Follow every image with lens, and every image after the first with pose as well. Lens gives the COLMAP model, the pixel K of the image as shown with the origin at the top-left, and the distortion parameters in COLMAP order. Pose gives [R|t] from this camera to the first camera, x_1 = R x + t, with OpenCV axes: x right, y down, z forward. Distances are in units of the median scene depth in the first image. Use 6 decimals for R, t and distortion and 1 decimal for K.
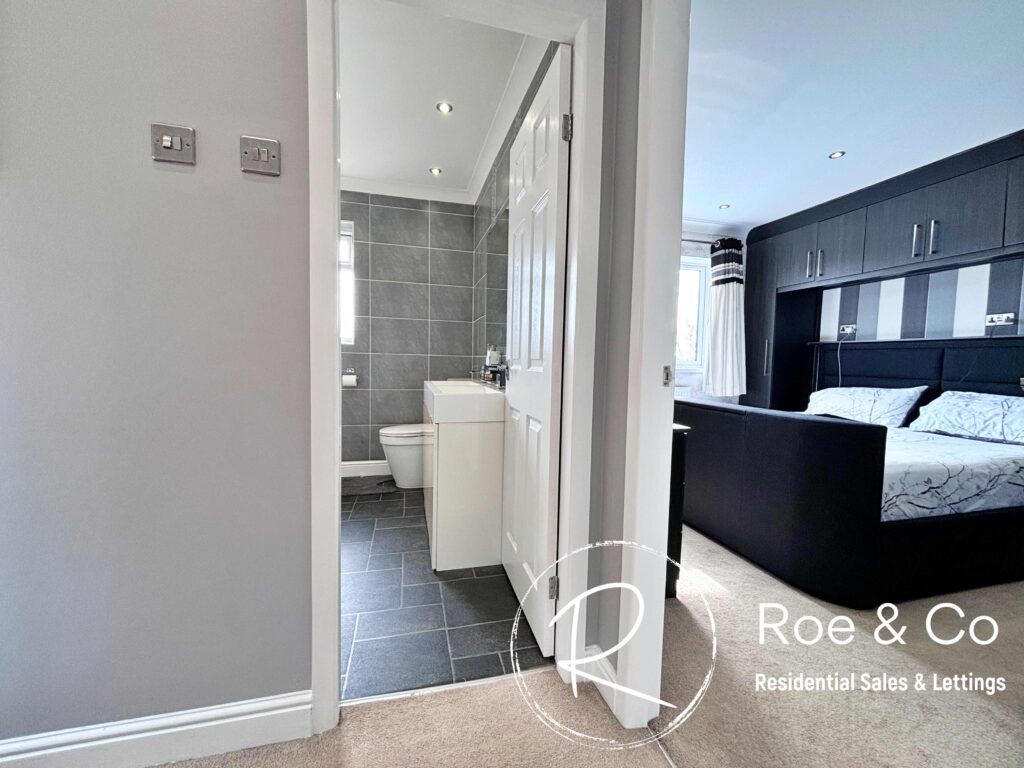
lens RADIAL K [[411.8, 0, 510.2], [0, 411.8, 385.1], [0, 0, 1]] dist [-0.001513, -0.000160]
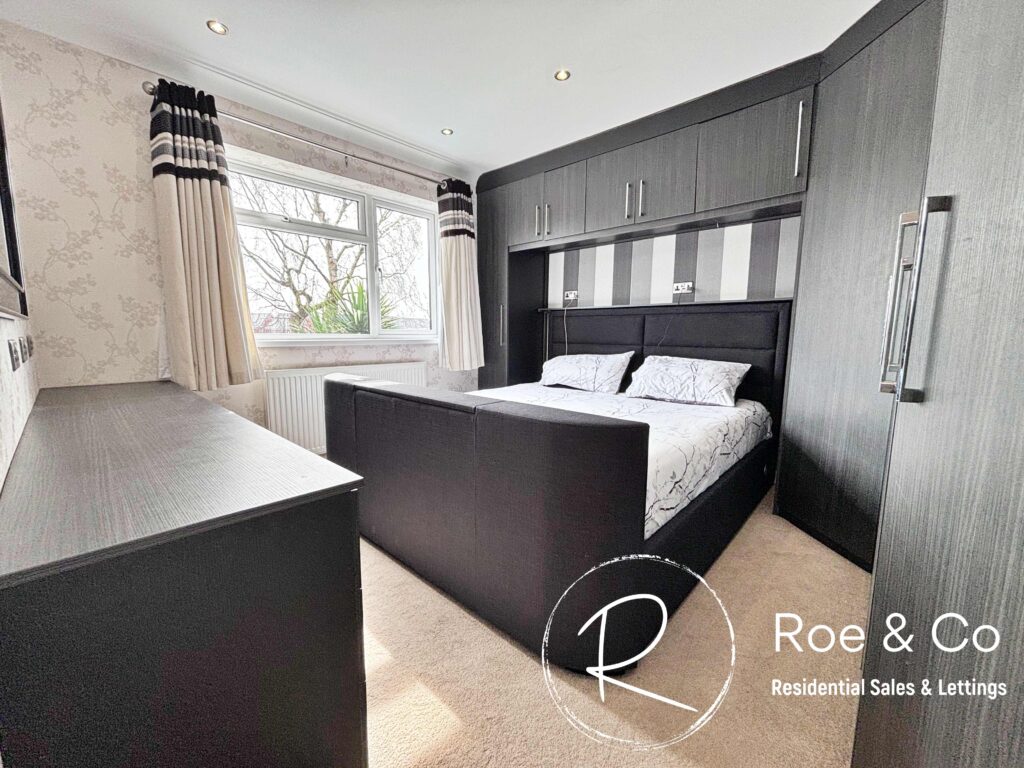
lens RADIAL K [[411.8, 0, 507.3], [0, 411.8, 385.3], [0, 0, 1]] dist [-0.001513, -0.000160]
pose [[0.845342, -0.084795, 0.527453, 0.158345], [0.044651, 0.995083, 0.088411, -0.016011], [-0.532356, -0.051187, 0.844972, 0.243856]]
